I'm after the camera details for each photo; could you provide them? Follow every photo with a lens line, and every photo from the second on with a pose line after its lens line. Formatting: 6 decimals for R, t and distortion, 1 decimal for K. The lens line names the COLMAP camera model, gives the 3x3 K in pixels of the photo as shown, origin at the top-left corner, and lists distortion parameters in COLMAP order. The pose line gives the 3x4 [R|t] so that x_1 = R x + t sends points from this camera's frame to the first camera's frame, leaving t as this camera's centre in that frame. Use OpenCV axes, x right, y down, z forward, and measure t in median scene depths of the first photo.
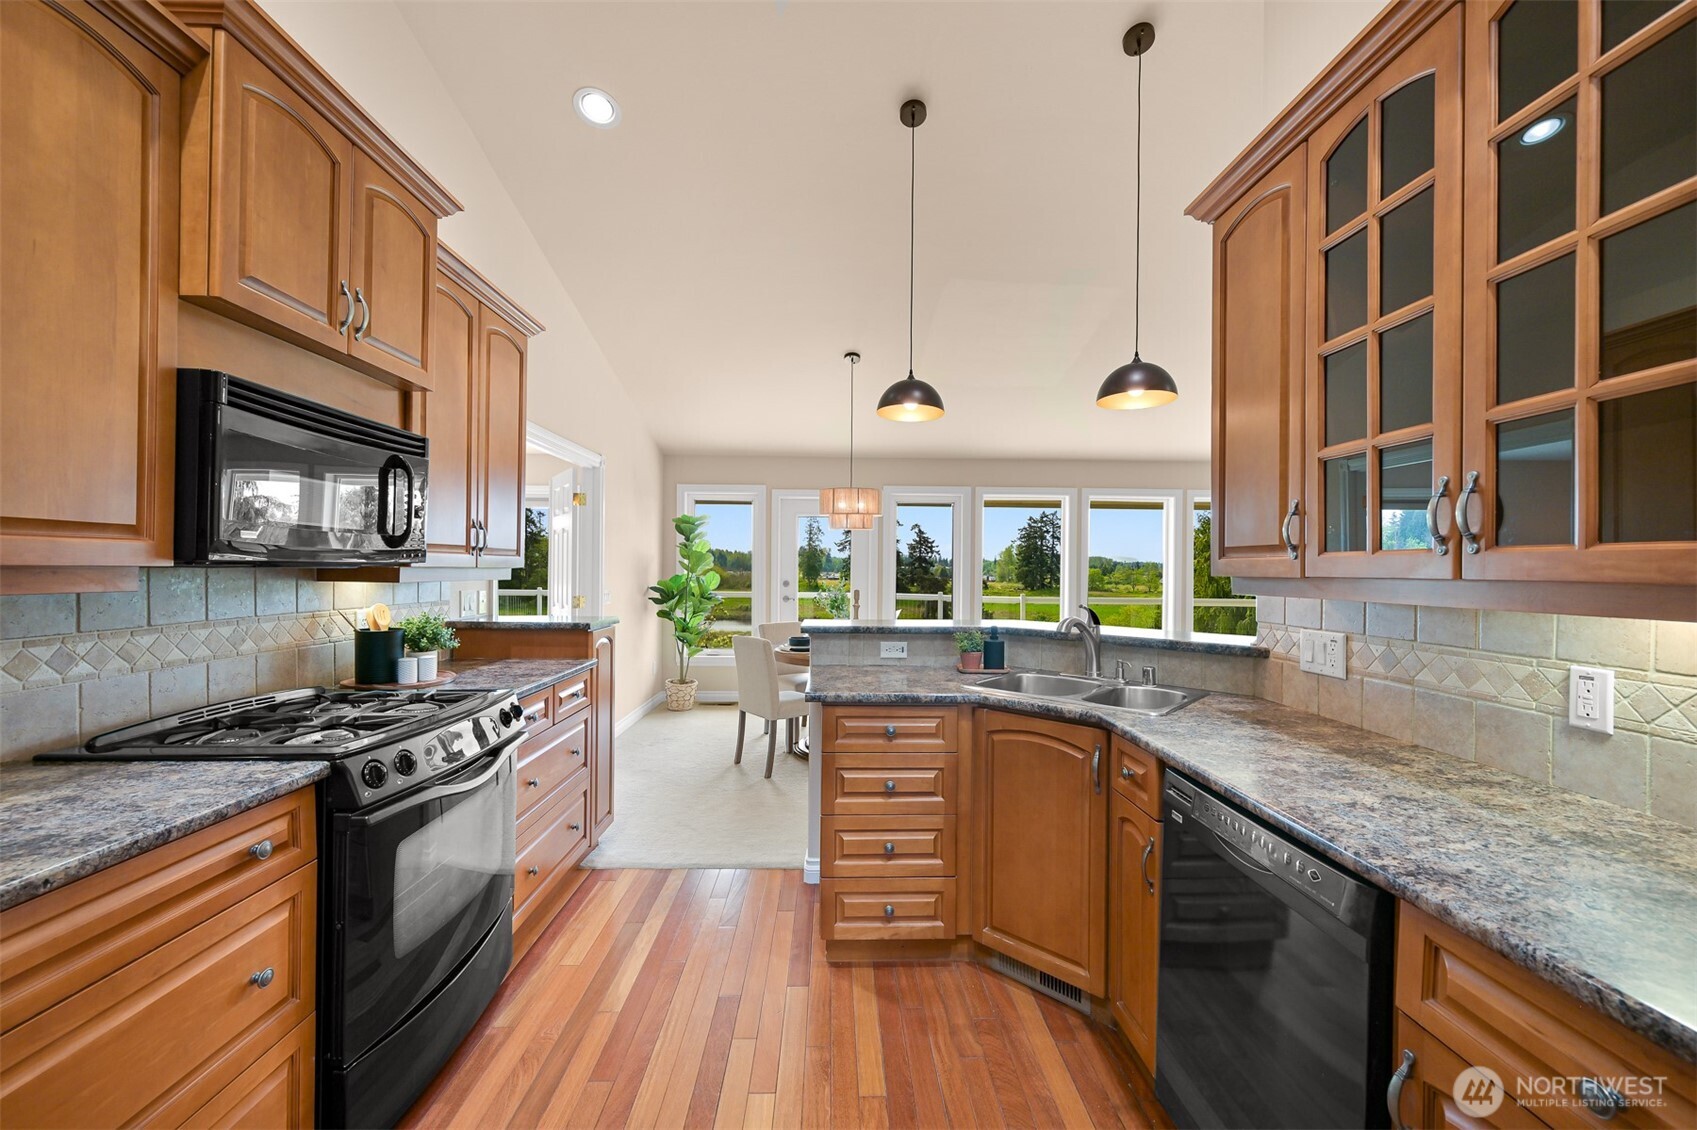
lens RADIAL K [[674.1, 0, 847.8], [0, 674.1, 571.8], [0, 0, 1]] dist [0.001593, 0.000198]
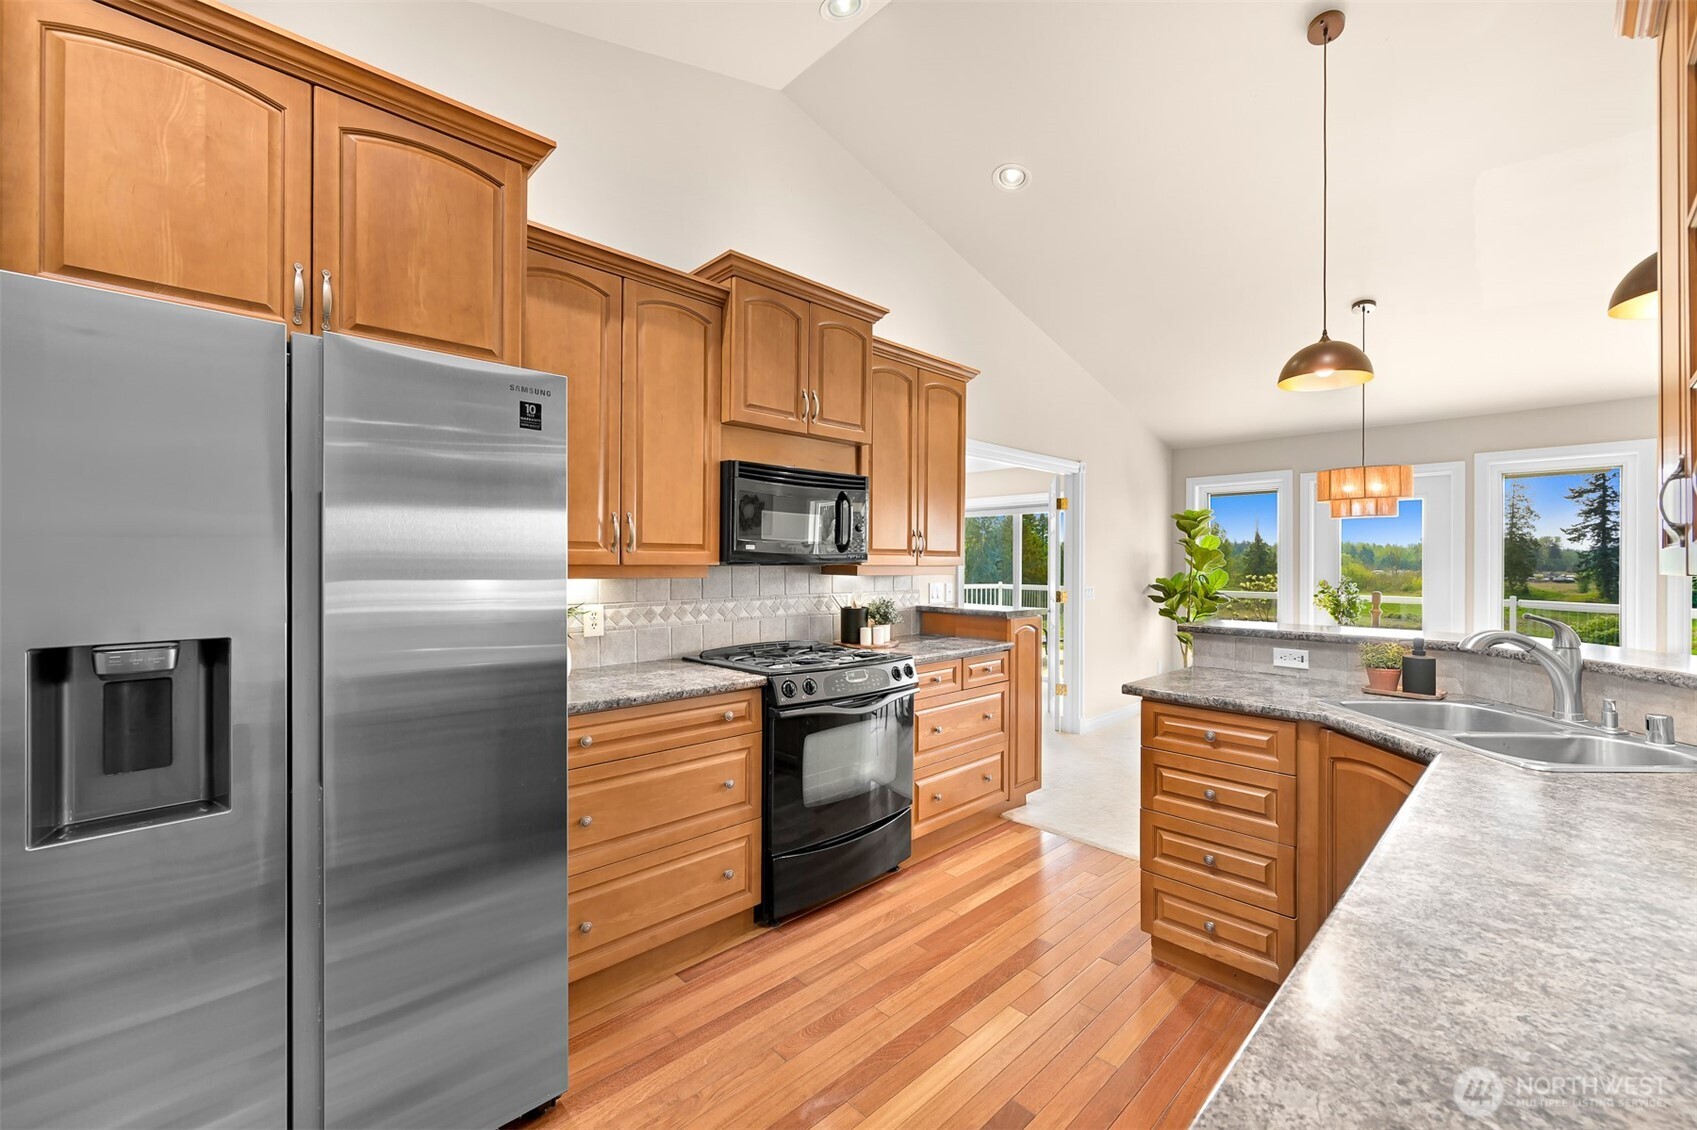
lens RADIAL K [[686.2, 0, 859.6], [0, 686.2, 566.3], [0, 0, 1]] dist [-0.000005, -0.000139]
pose [[0.677722, -0.002871, -0.735312, 0.440138], [-0.001615, 0.999984, -0.005392, 0.003455], [0.735316, 0.004842, 0.677707, -0.014530]]
